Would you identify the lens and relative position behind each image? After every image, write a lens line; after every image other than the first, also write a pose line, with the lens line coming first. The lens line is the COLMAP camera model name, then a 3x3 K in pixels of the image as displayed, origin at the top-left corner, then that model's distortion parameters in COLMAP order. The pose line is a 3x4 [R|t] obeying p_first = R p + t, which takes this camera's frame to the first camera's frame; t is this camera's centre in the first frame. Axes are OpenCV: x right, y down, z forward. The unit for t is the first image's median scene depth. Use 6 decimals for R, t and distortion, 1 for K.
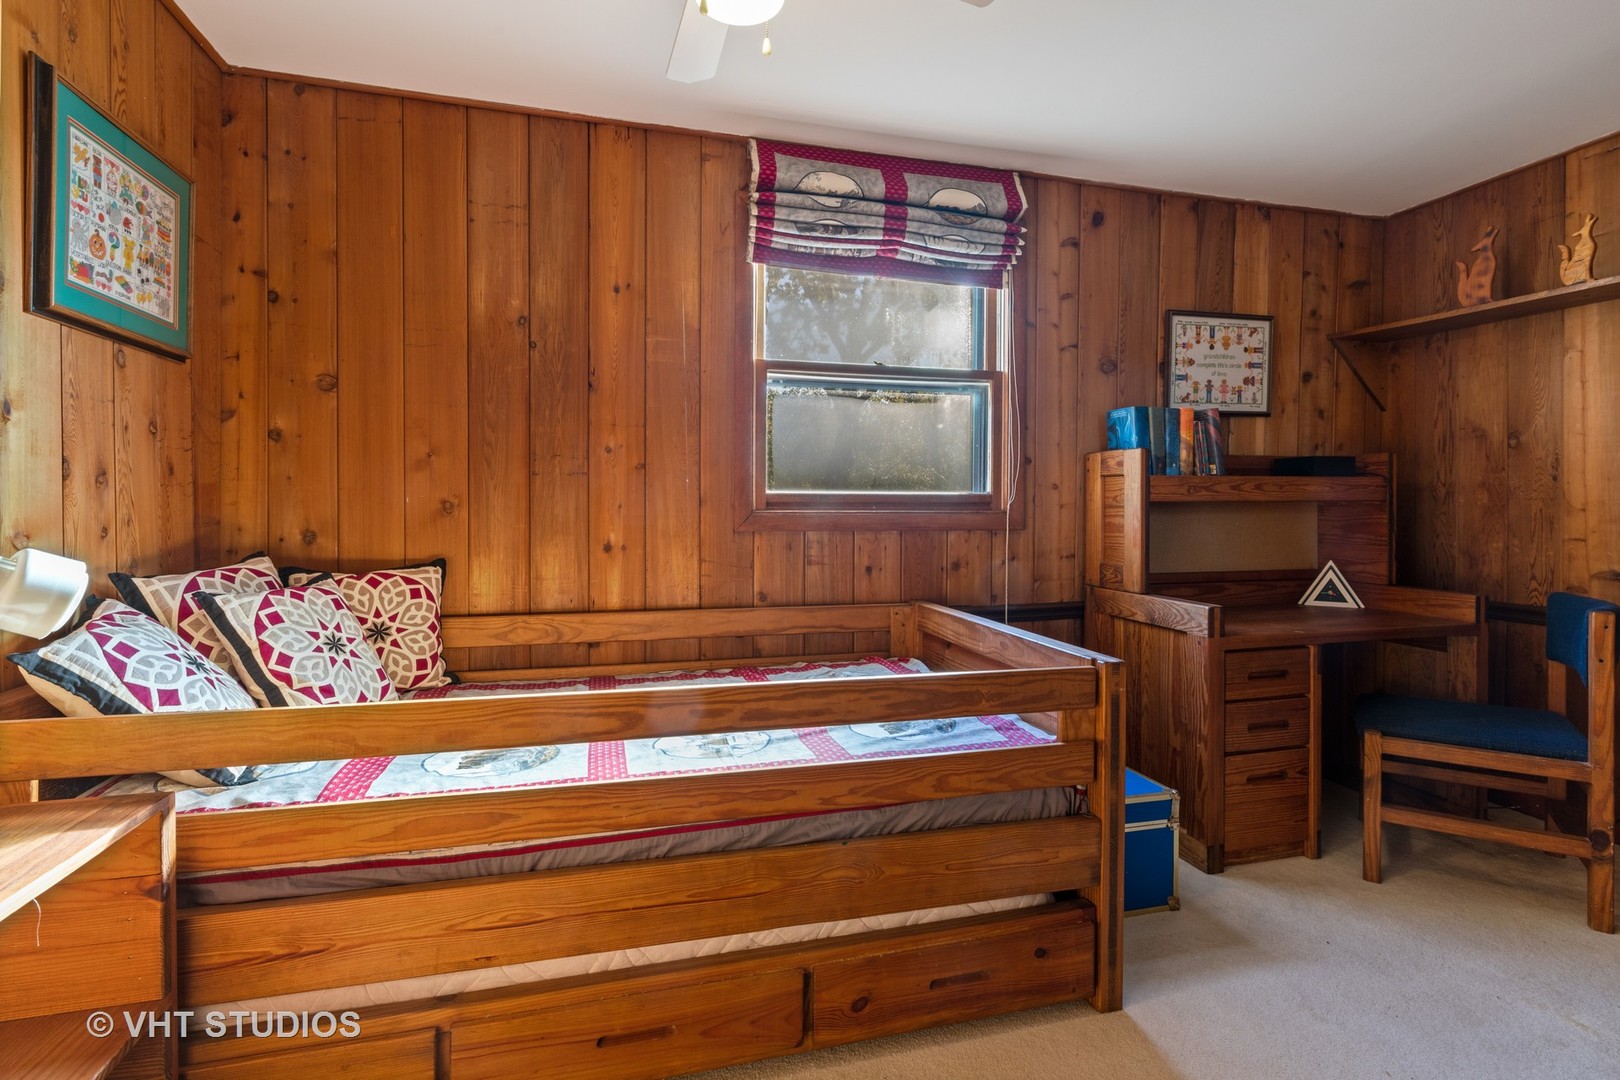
lens RADIAL K [[782.2, 0, 813.2], [0, 782.2, 526.5], [0, 0, 1]] dist [0.000013, 0.000186]
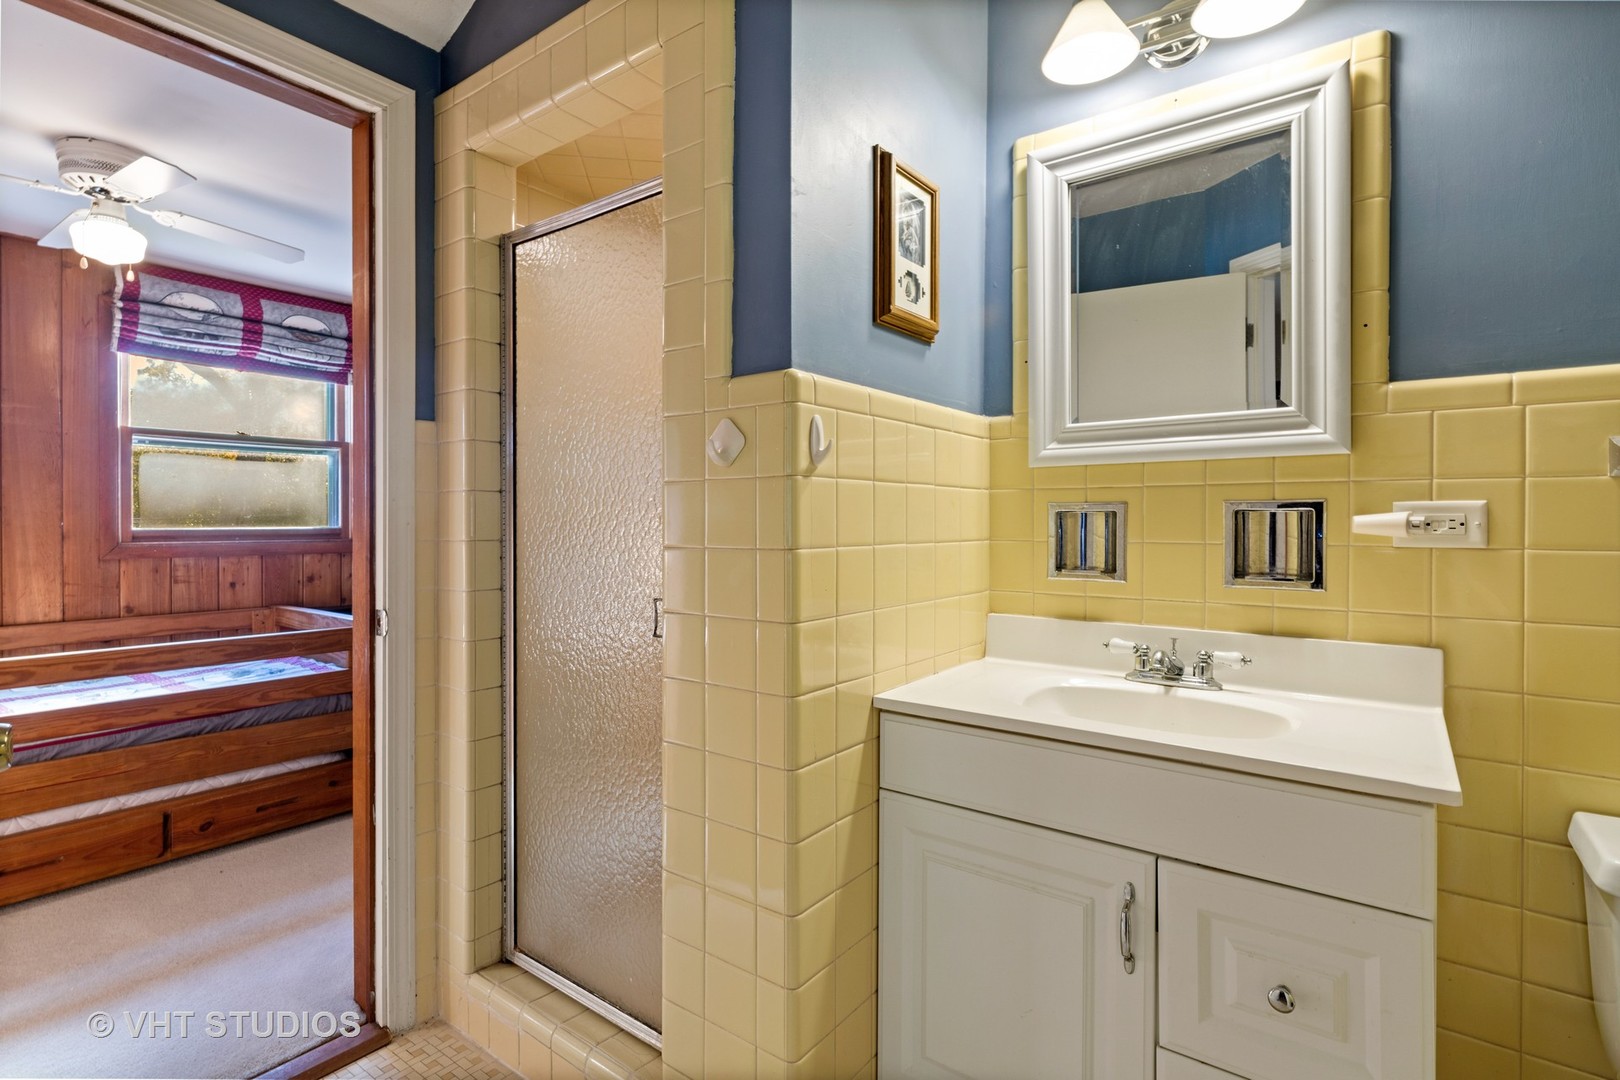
lens RADIAL K [[782.2, 0, 813.2], [0, 782.2, 526.5], [0, 0, 1]] dist [0.000013, 0.000186]
pose [[0.791873, -0.008222, 0.610631, 0.042728], [0.023707, 0.999569, -0.017285, 0.001617], [-0.610226, 0.028164, 0.791727, -0.727636]]
